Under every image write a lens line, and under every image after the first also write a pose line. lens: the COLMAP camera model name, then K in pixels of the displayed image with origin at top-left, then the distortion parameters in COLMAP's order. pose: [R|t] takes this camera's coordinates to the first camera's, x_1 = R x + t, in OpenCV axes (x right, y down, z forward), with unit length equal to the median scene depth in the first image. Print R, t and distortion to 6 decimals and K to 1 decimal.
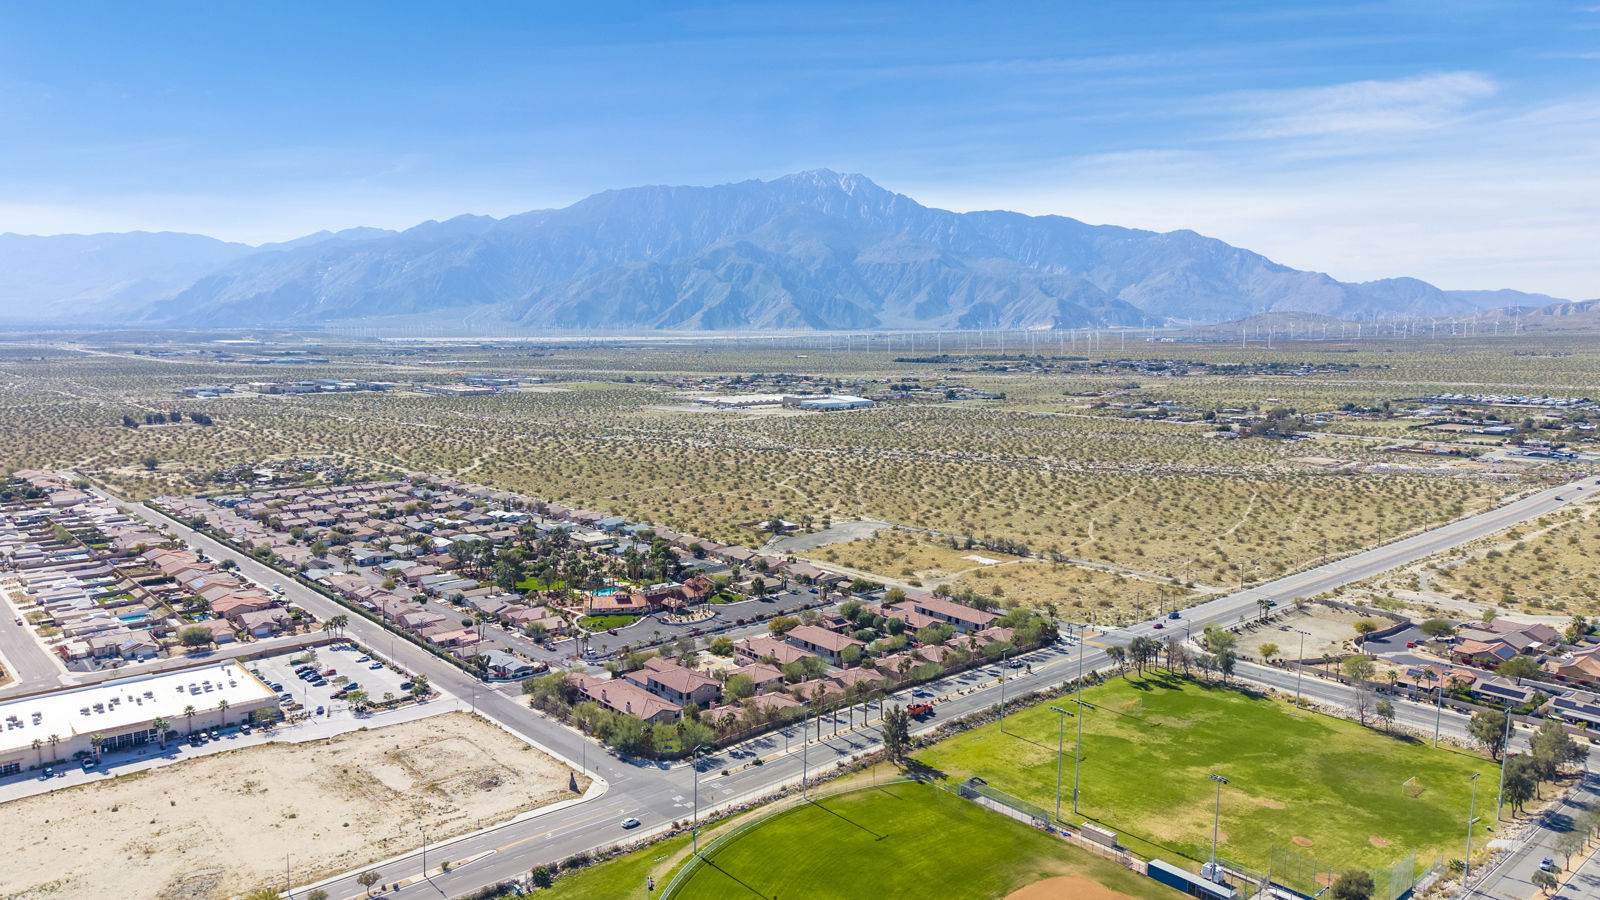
lens RADIAL K [[1116.5, 0, 792.8], [0, 1116.5, 450.3], [0, 0, 1]] dist [0.070026, -0.099395]
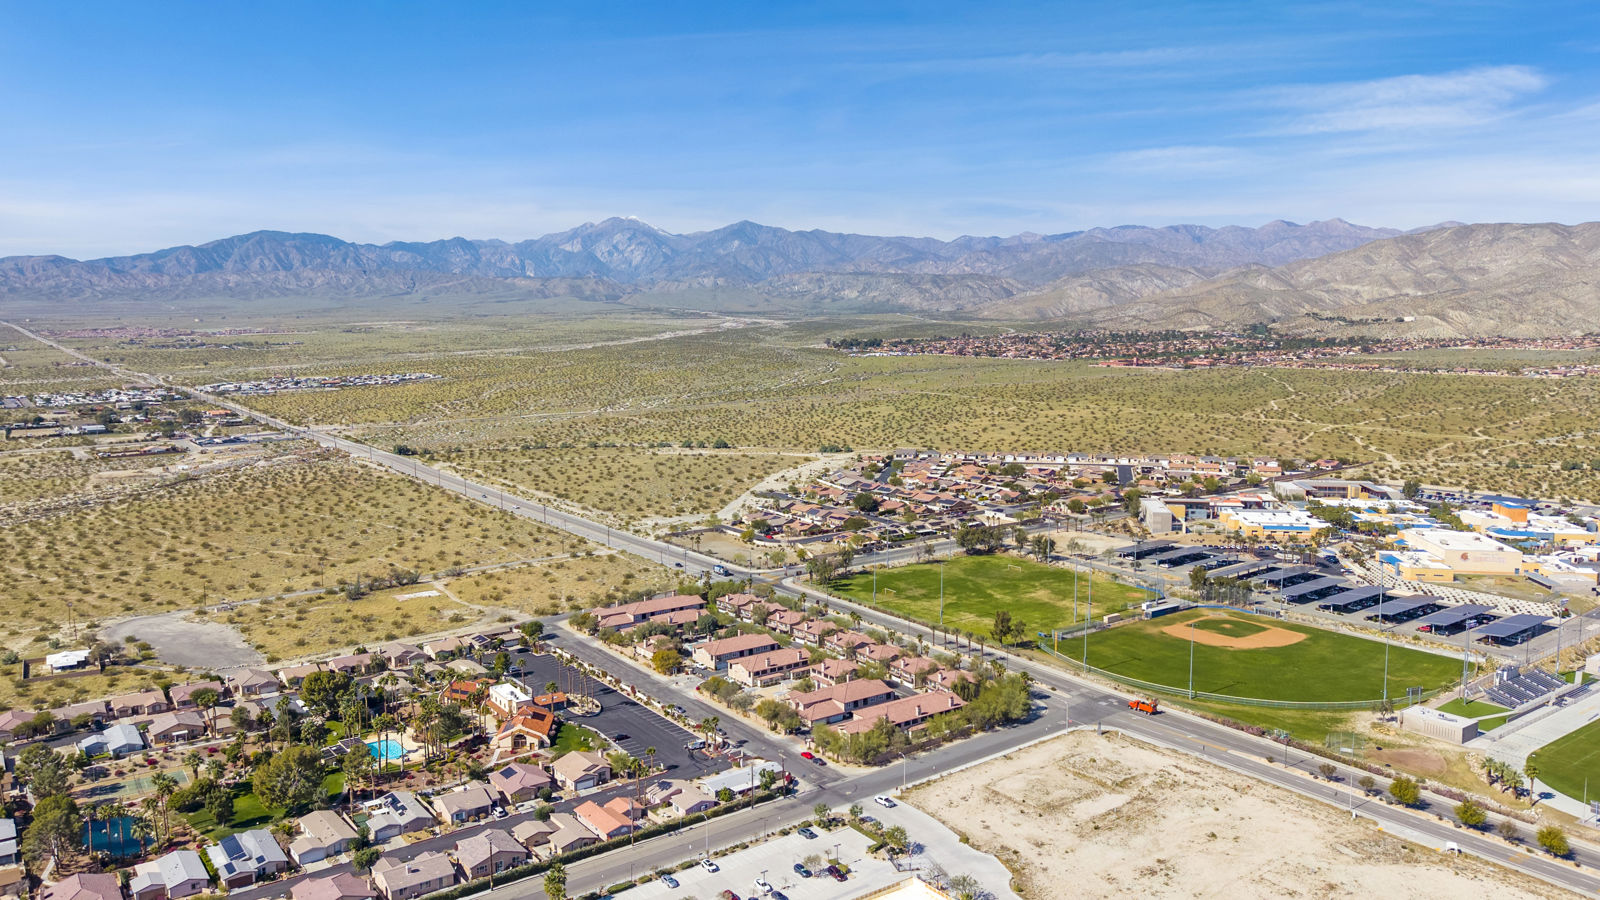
lens RADIAL K [[1116.5, 0, 792.8], [0, 1116.5, 450.3], [0, 0, 1]] dist [0.070026, -0.099395]
pose [[0.097854, -0.122169, 0.987674, -0.927514], [0.130578, 0.985433, 0.108955, -0.107943], [-0.986597, 0.118306, 0.112381, 0.795861]]
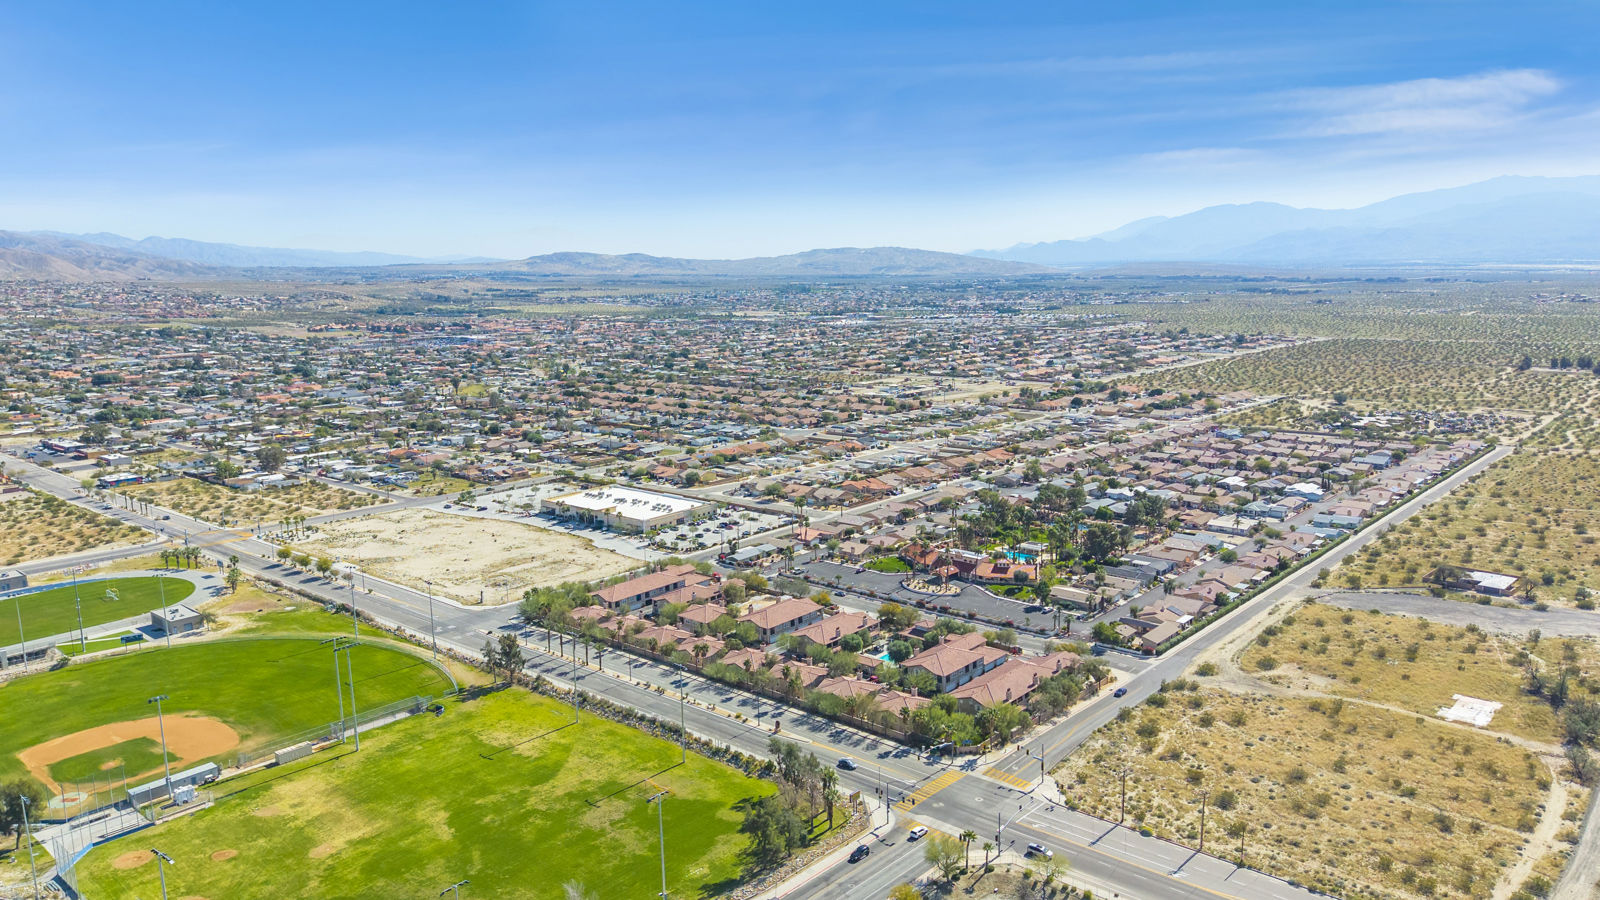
lens RADIAL K [[1121.5, 0, 811.5], [0, 1121.5, 447.2], [0, 0, 1]] dist [0.079665, -0.114787]
pose [[0.132270, 0.150738, -0.979685, 0.848746], [-0.099690, 0.985381, 0.138155, -0.089749], [0.986188, 0.079391, 0.145363, 0.822419]]
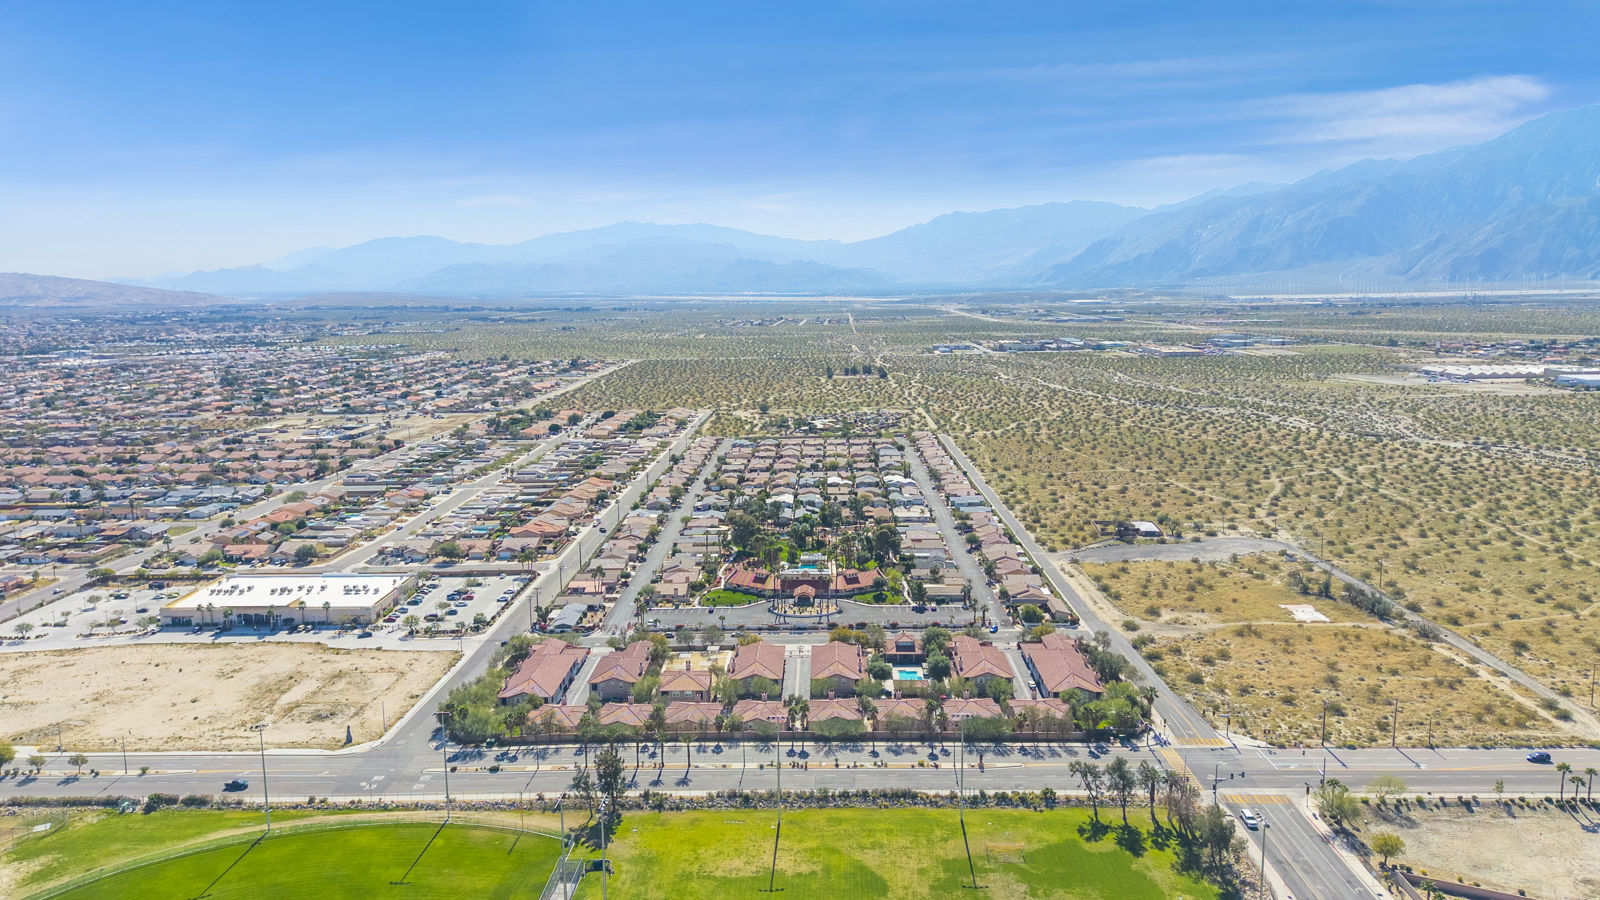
lens RADIAL K [[1116.5, 0, 792.8], [0, 1116.5, 450.3], [0, 0, 1]] dist [0.070026, -0.099395]
pose [[0.729493, 0.083528, -0.678869, 0.542793], [-0.058419, 0.996497, 0.059834, -0.035724], [0.681489, -0.003990, 0.731818, 0.361182]]
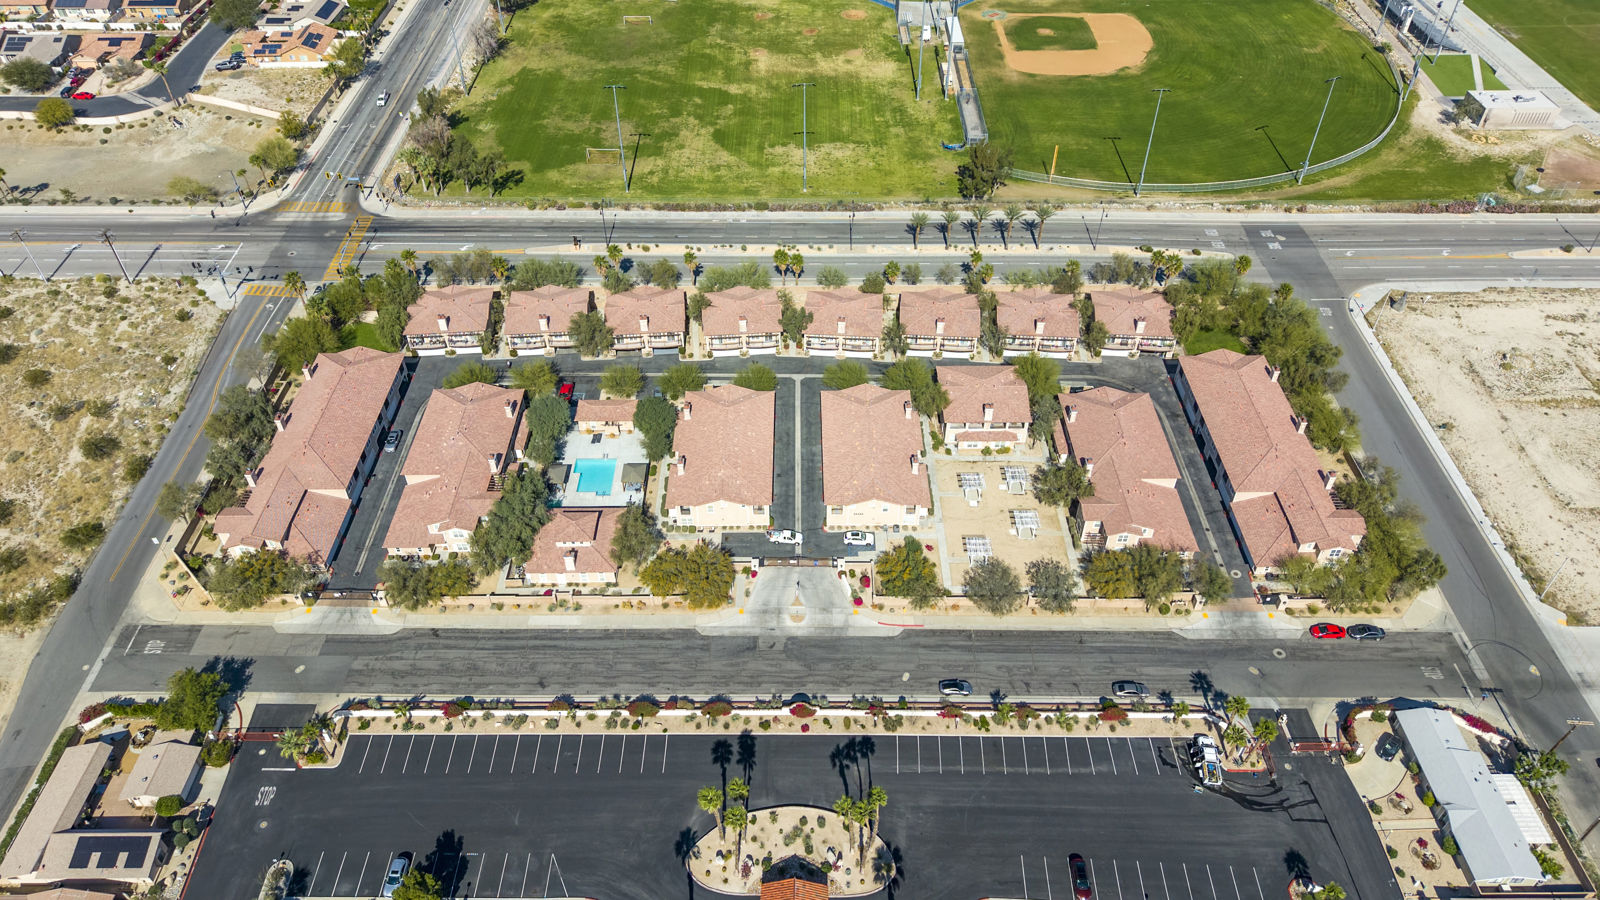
lens RADIAL K [[1075.2, 0, 800.0], [0, 1075.2, 450.0], [0, 0, 1]] dist [0.061684, -0.083171]
pose [[-0.753854, -0.455287, 0.473728, -0.196907], [0.069784, 0.661442, 0.746743, -0.150568], [-0.653326, 0.595993, -0.466859, 1.158891]]
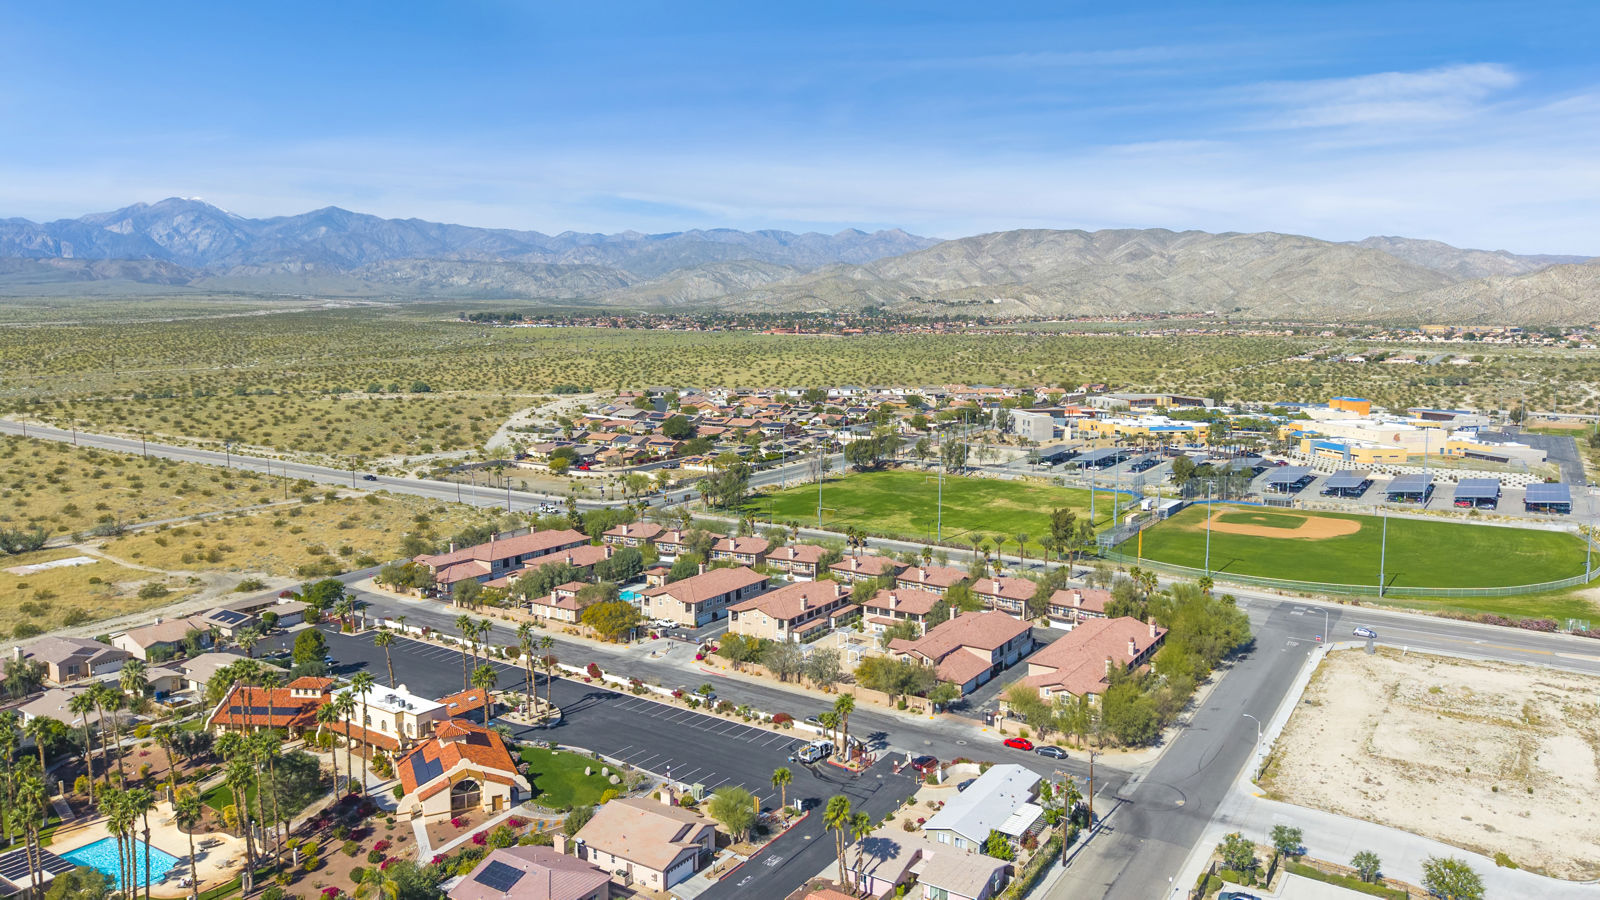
lens RADIAL K [[1075.2, 0, 800.0], [0, 1075.2, 450.0], [0, 0, 1]] dist [0.061684, -0.083171]
pose [[-0.259162, -0.126694, 0.957488, -0.539730], [0.117299, 0.979892, 0.161408, 0.001951], [-0.958684, 0.154144, -0.239090, 1.058474]]
